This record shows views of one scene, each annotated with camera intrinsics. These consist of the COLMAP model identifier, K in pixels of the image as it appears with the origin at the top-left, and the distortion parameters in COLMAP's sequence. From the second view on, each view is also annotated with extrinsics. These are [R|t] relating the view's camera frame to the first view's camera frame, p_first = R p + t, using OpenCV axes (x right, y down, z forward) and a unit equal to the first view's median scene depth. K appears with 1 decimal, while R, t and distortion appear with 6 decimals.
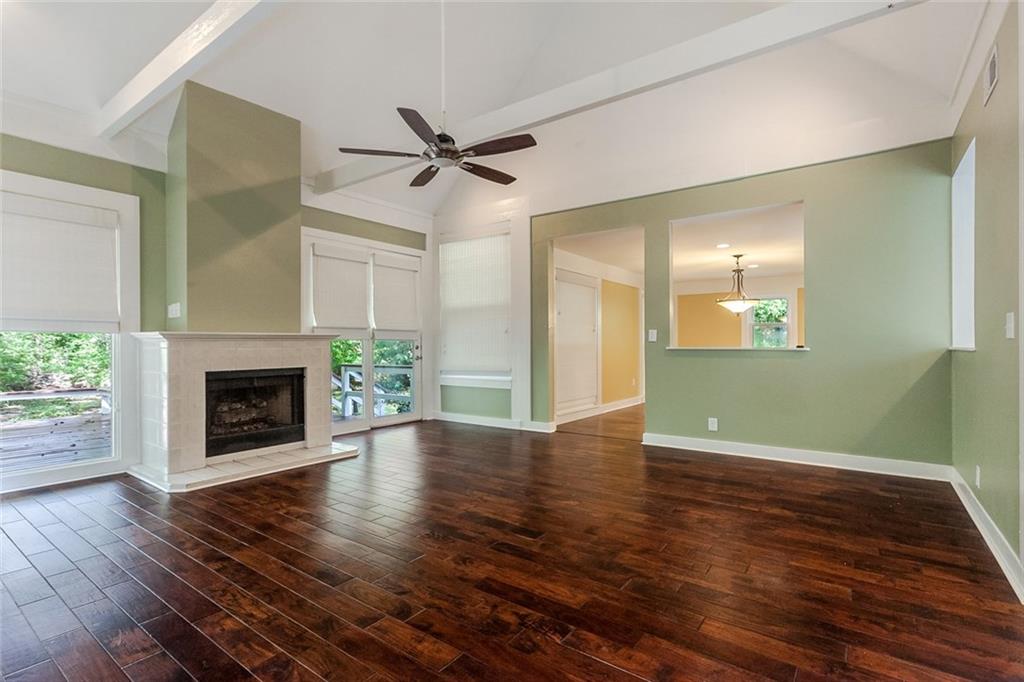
lens RADIAL K [[481.8, 0, 512.0], [0, 481.8, 341.0], [0, 0, 1]] dist [-0.026607, -0.000248]
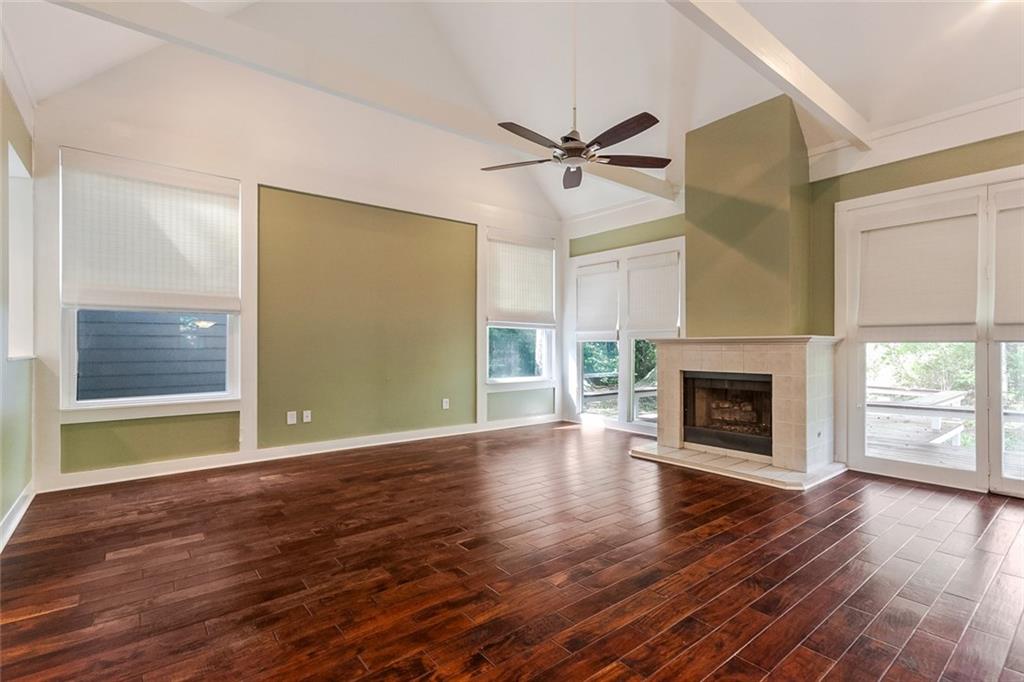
lens RADIAL K [[493.2, 0, 512.0], [0, 493.2, 341.0], [0, 0, 1]] dist [-0.021246, 0.000488]
pose [[-0.263192, -0.004517, -0.964733, 1.120895], [0.007909, 0.999945, -0.006840, -0.008290], [0.964711, -0.009430, -0.263142, 1.520685]]
